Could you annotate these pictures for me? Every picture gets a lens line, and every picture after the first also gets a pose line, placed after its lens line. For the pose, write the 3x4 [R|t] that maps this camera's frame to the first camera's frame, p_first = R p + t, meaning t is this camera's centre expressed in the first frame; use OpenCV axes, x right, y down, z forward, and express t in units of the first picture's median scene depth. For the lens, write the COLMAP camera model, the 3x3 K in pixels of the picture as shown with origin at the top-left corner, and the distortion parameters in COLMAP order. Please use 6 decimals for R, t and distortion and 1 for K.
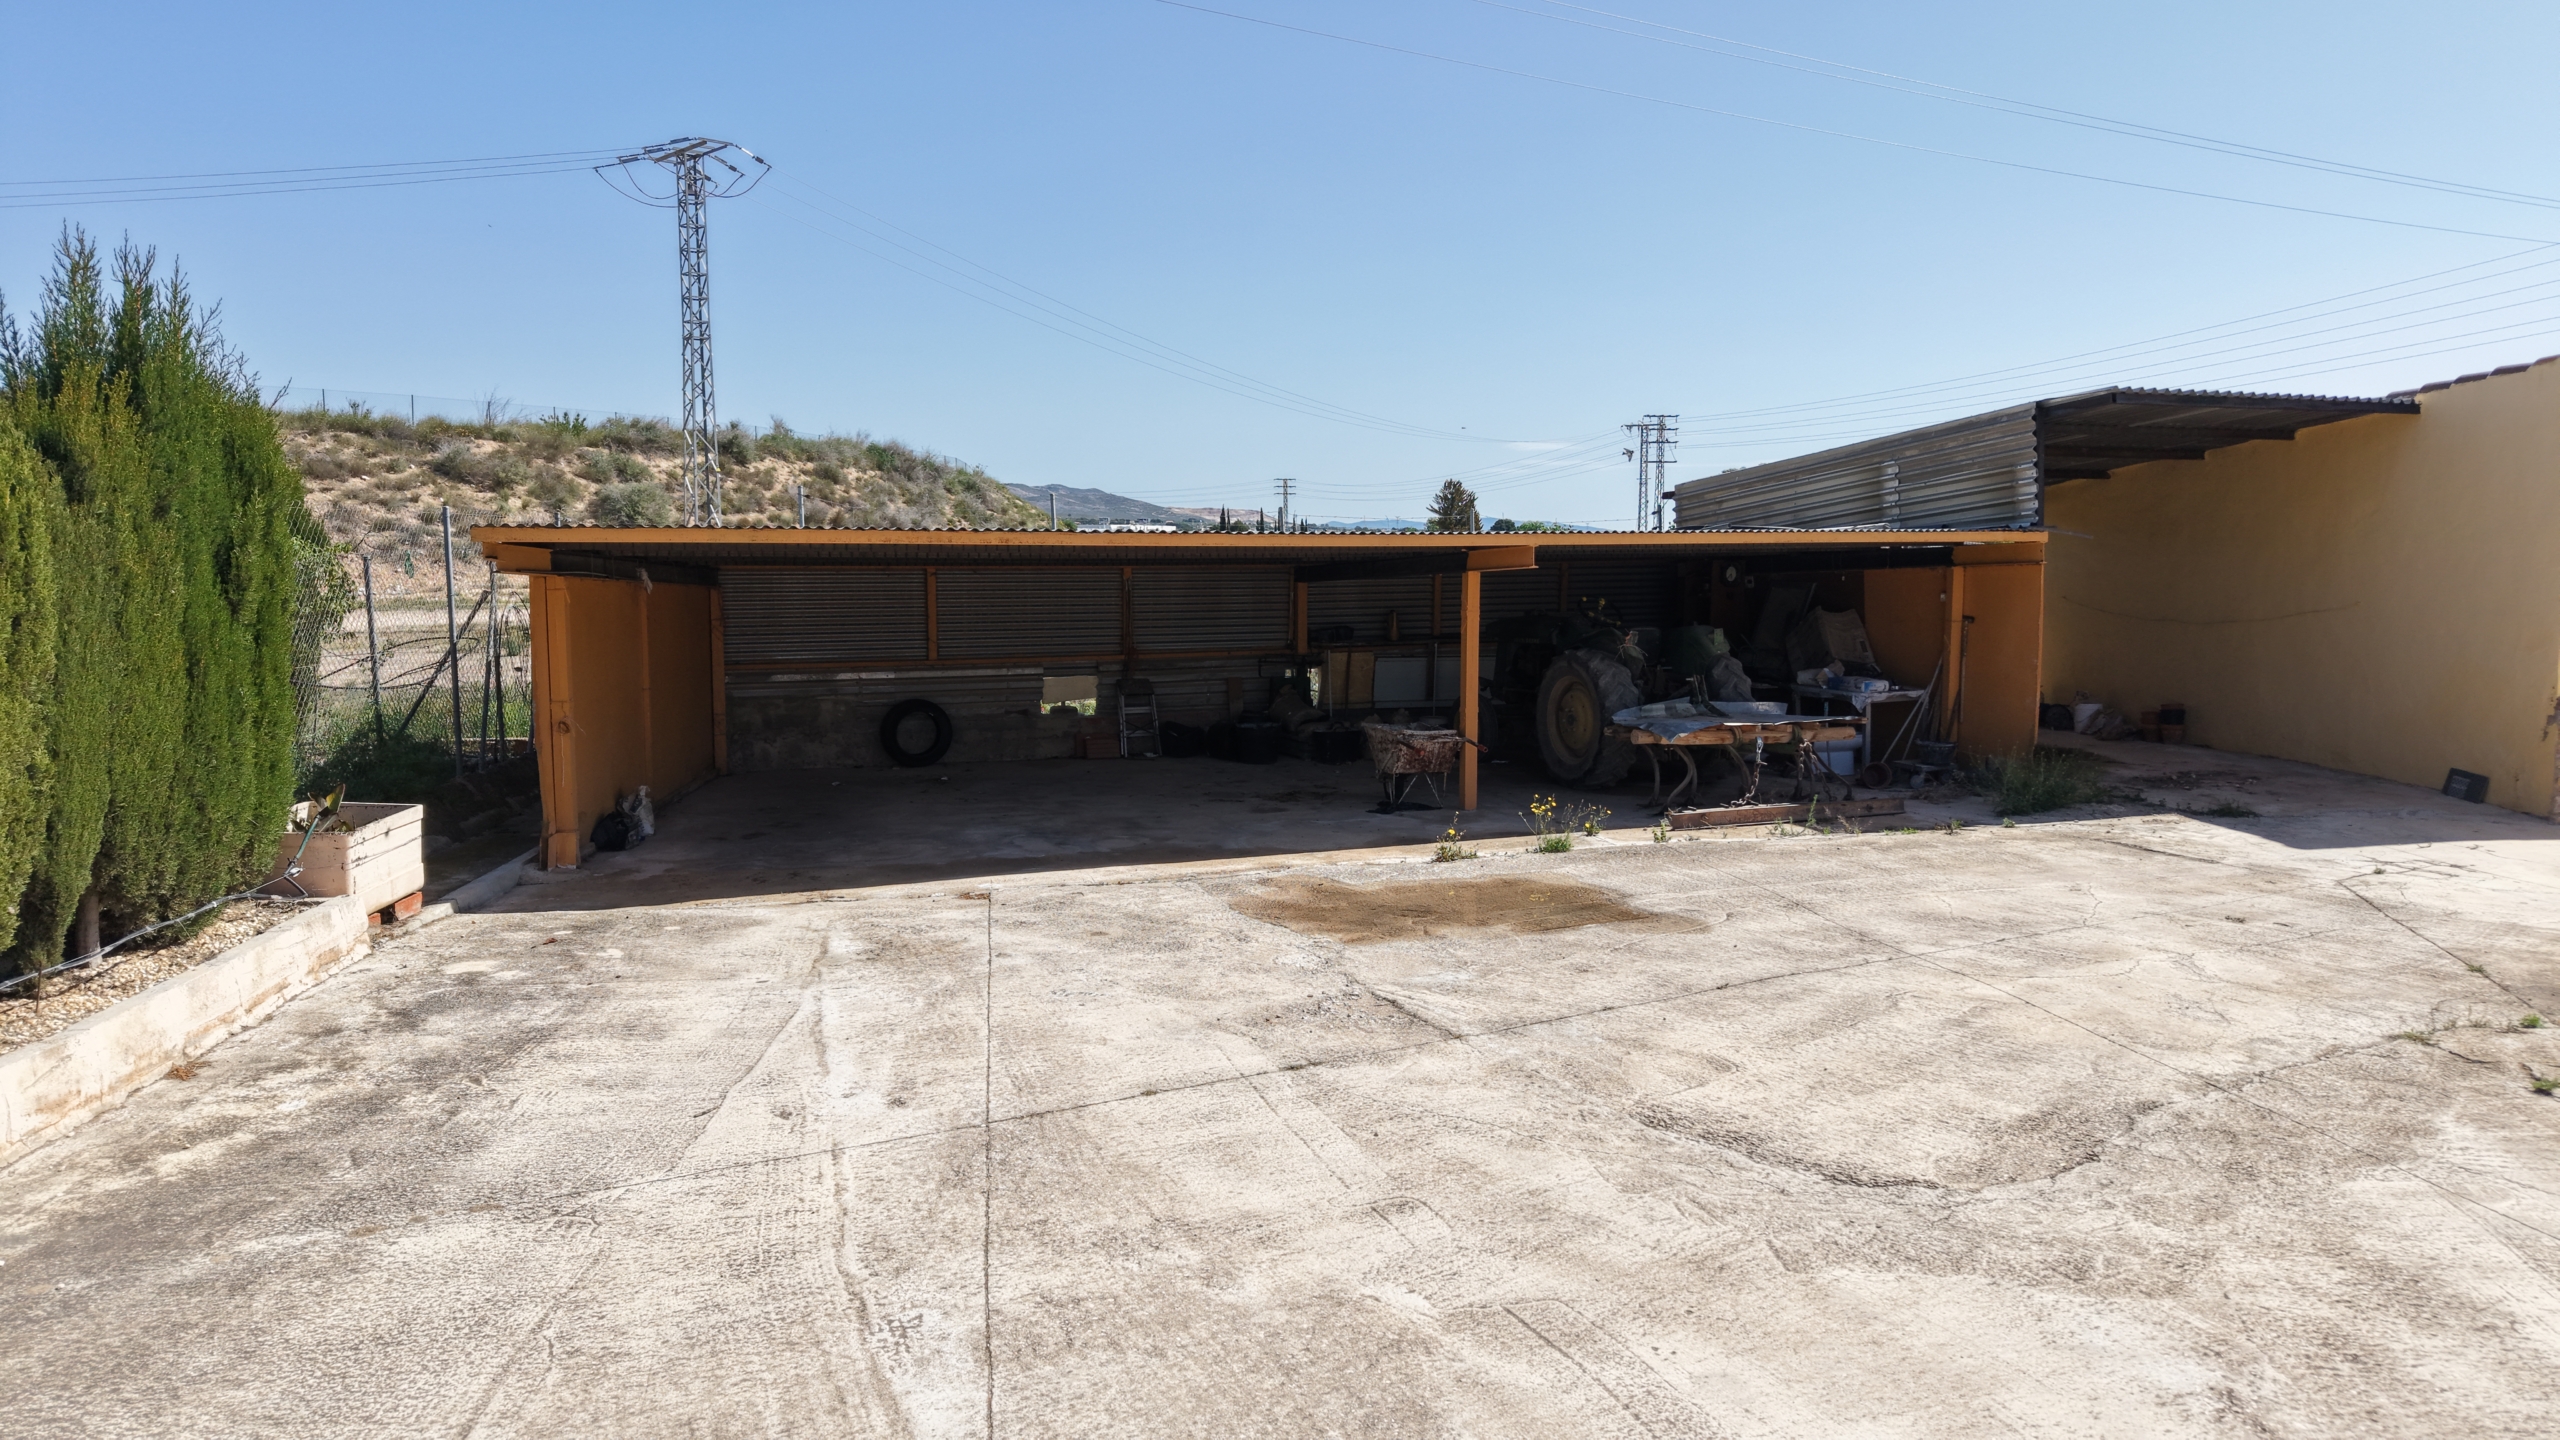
lens RADIAL K [[1709.9, 0, 1277.2], [0, 1709.9, 723.1], [0, 0, 1]] dist [0.019361, -0.020765]
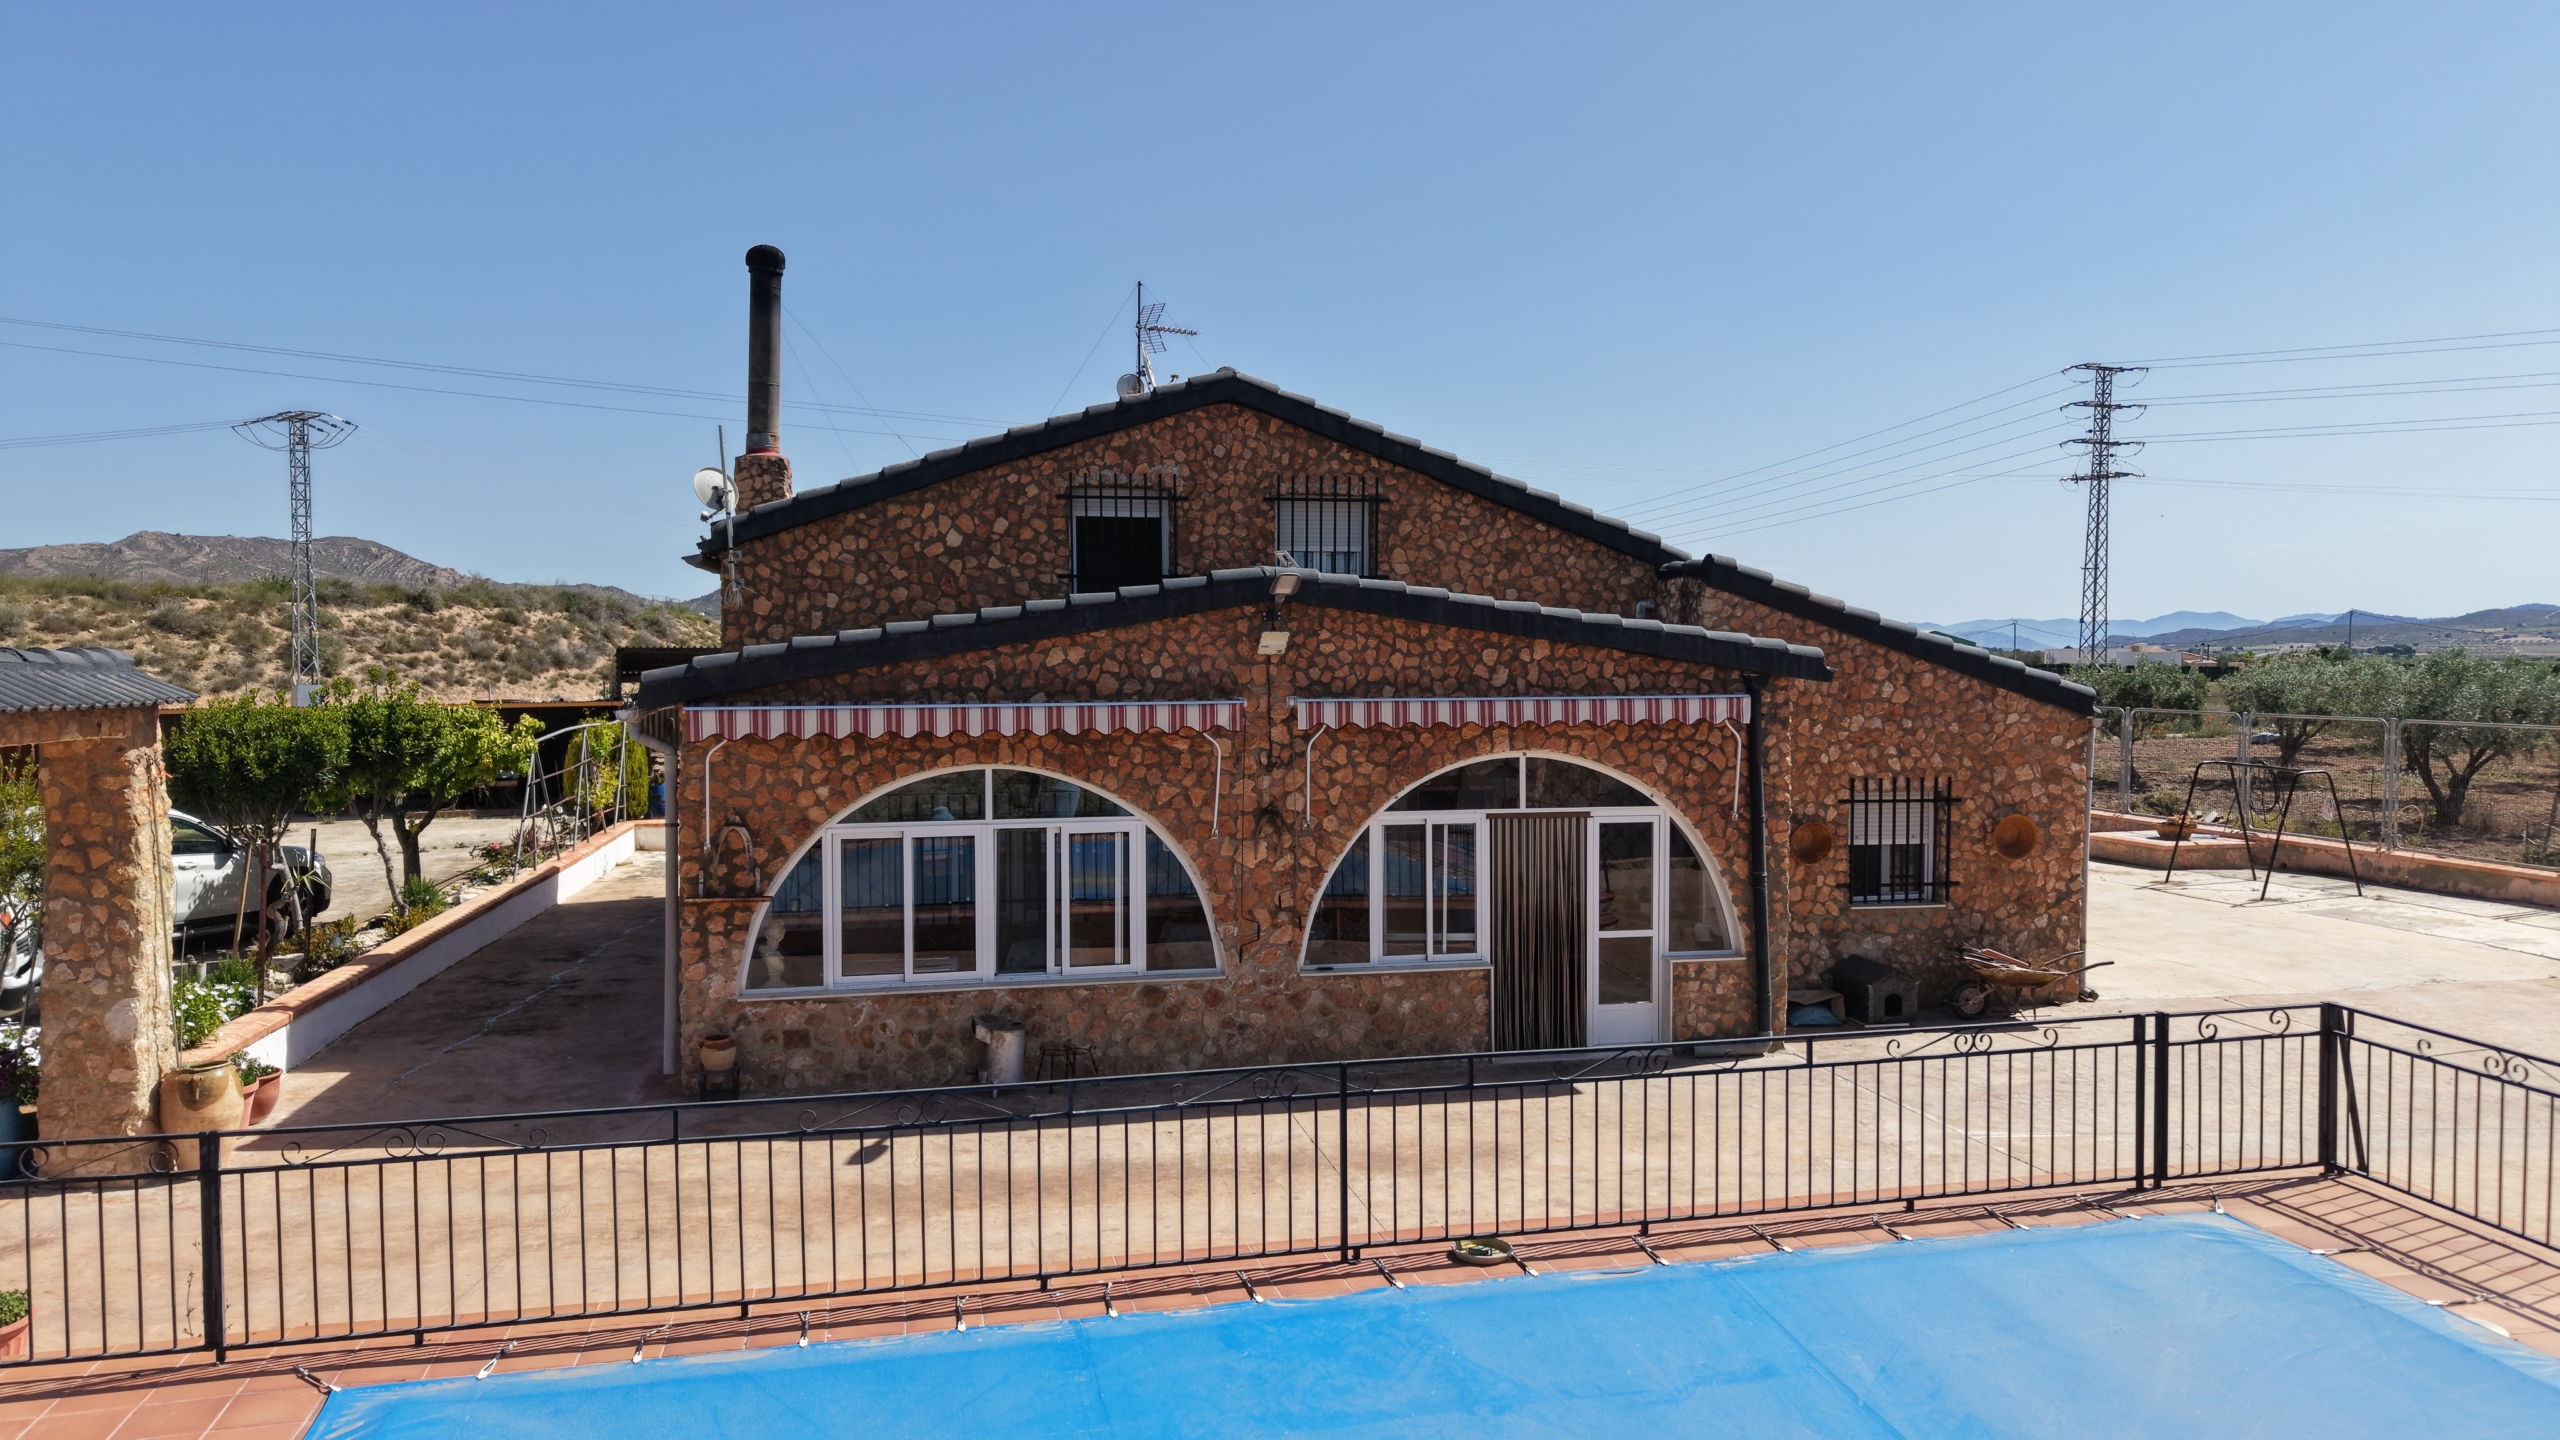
lens RADIAL K [[1709.9, 0, 1286.5], [0, 1709.9, 720.6], [0, 0, 1]] dist [0.019361, -0.020765]
pose [[0.998146, -0.007117, 0.060451, 1.022919], [0.010972, 0.997910, -0.063676, 0.067528], [-0.059871, 0.064221, 0.996138, -1.229142]]
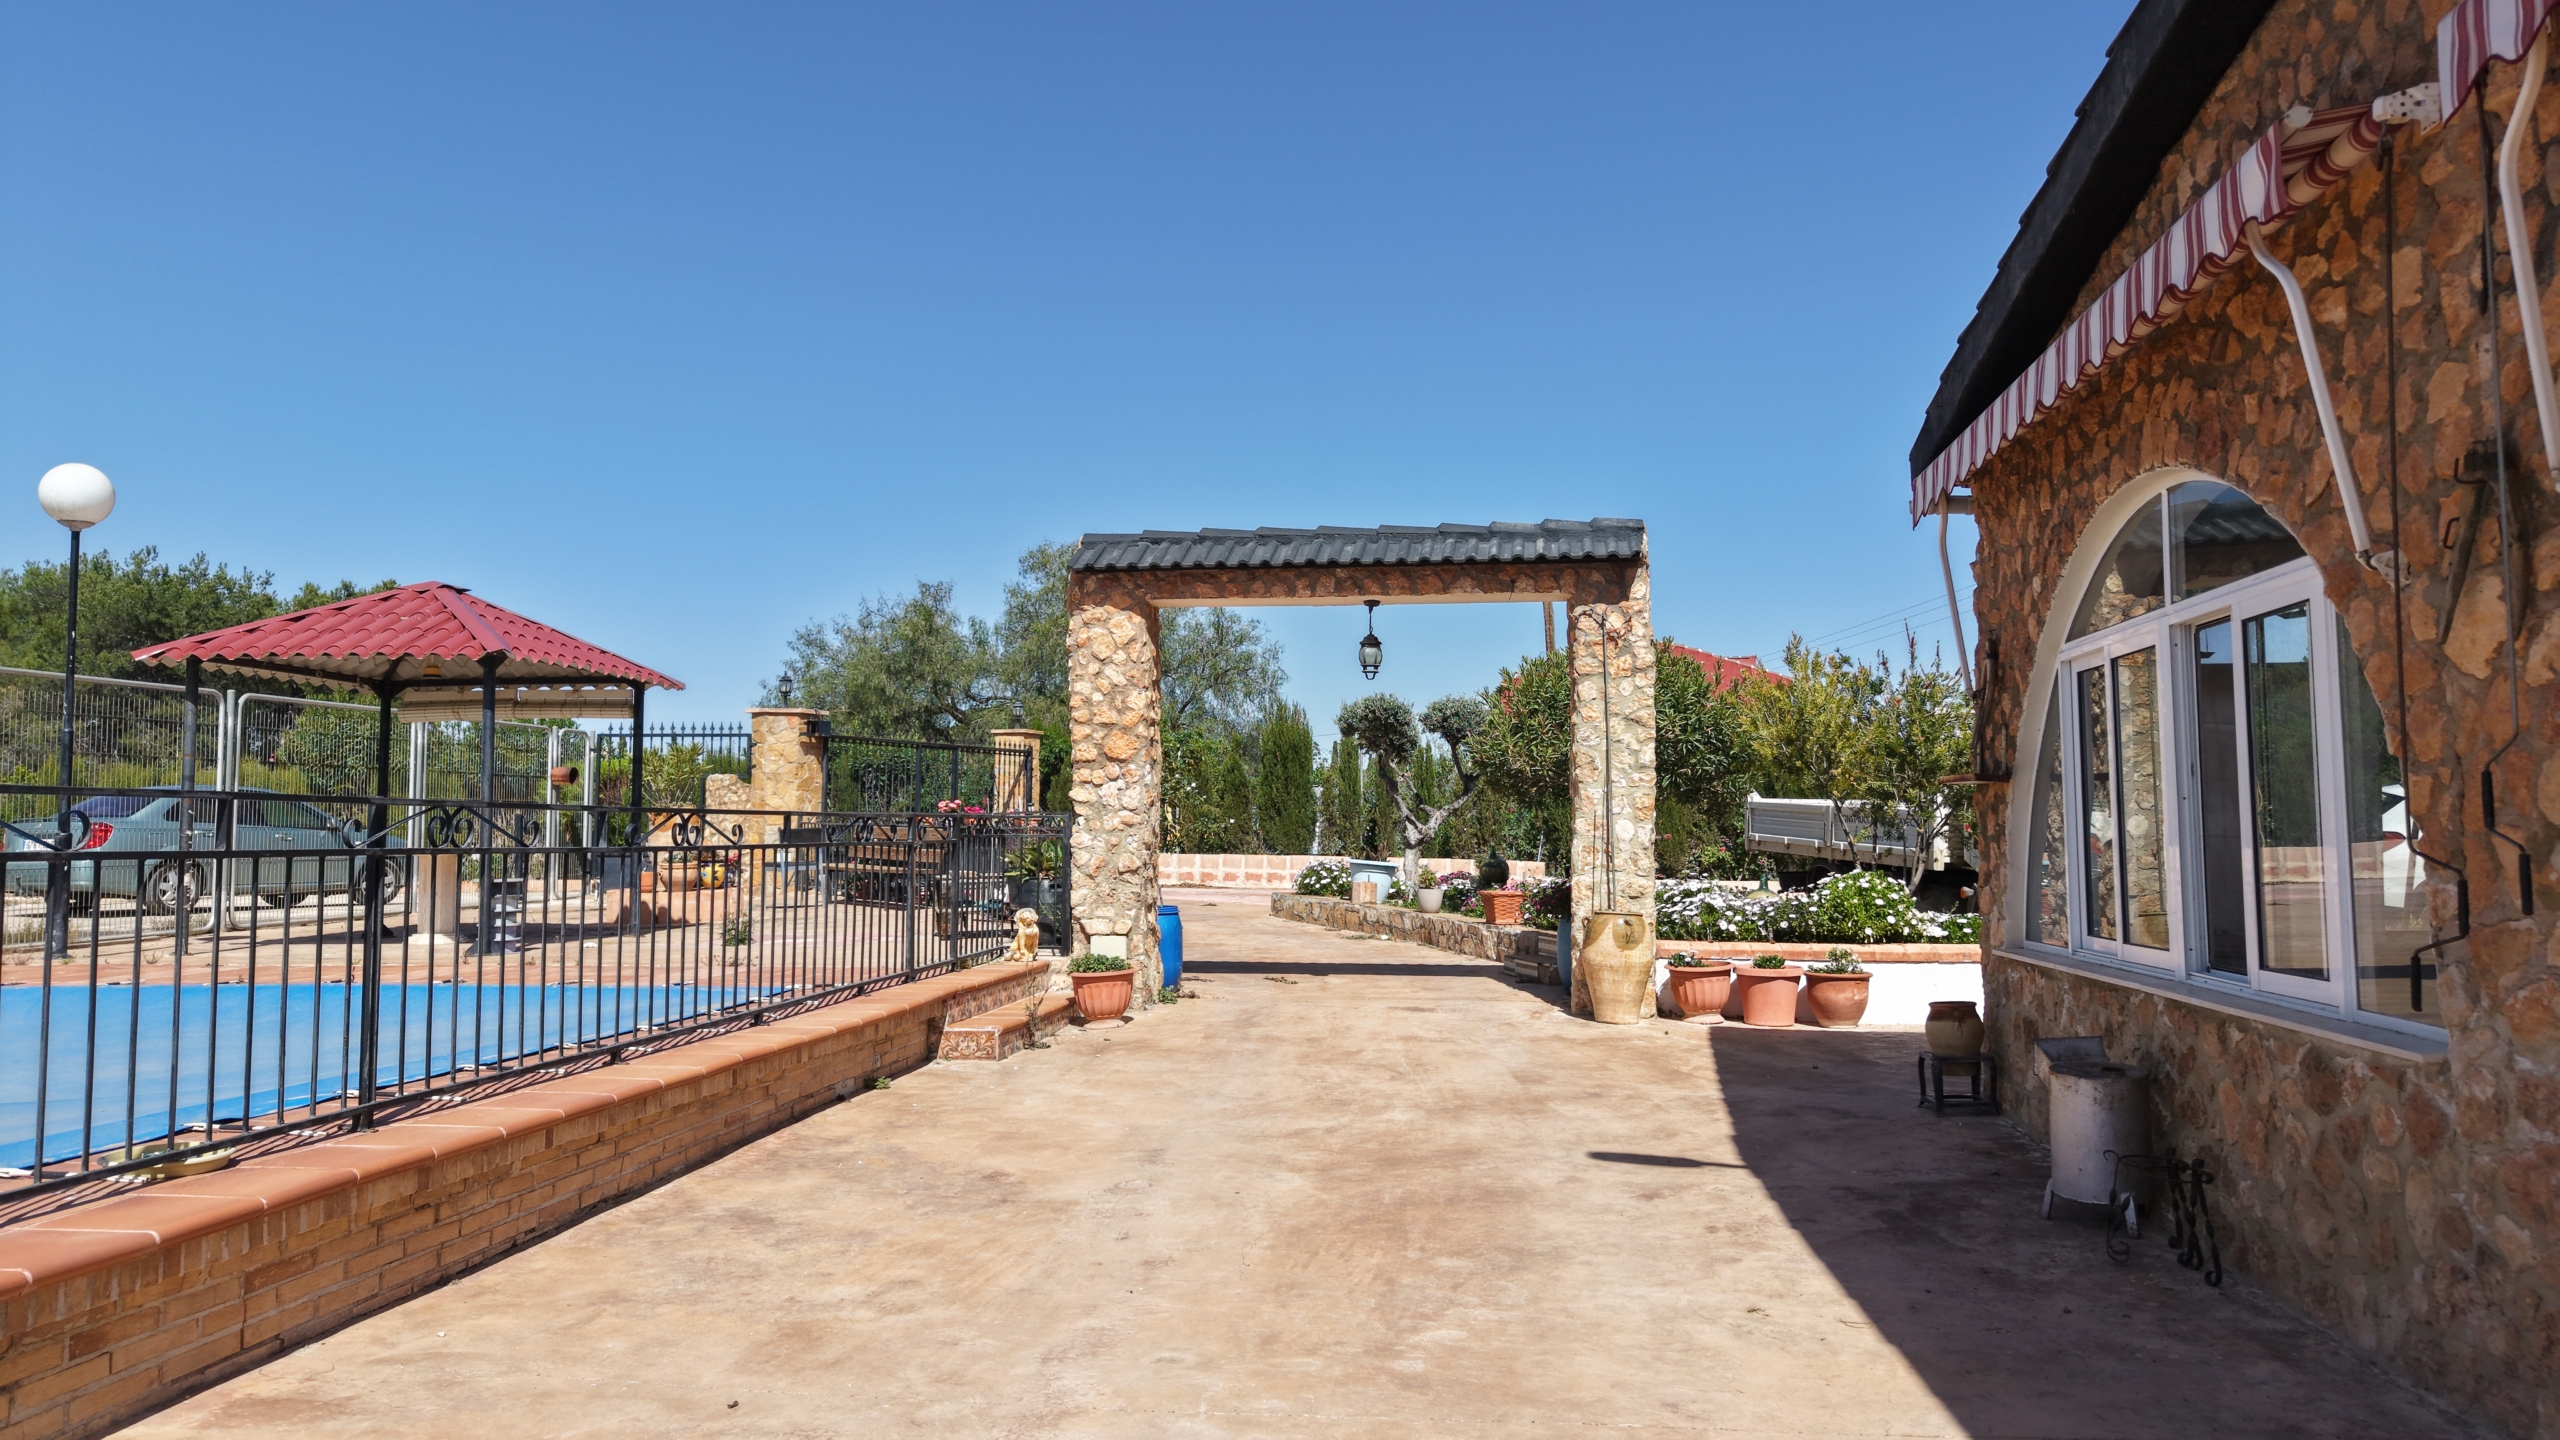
lens RADIAL K [[1709.9, 0, 1264.4], [0, 1709.9, 722.2], [0, 0, 1]] dist [0.019361, -0.020765]
pose [[-0.293768, -0.067060, -0.953522, 1.301901], [-0.105114, 0.993753, -0.037505, 0.115559], [0.950080, 0.089211, -0.298982, -0.525984]]
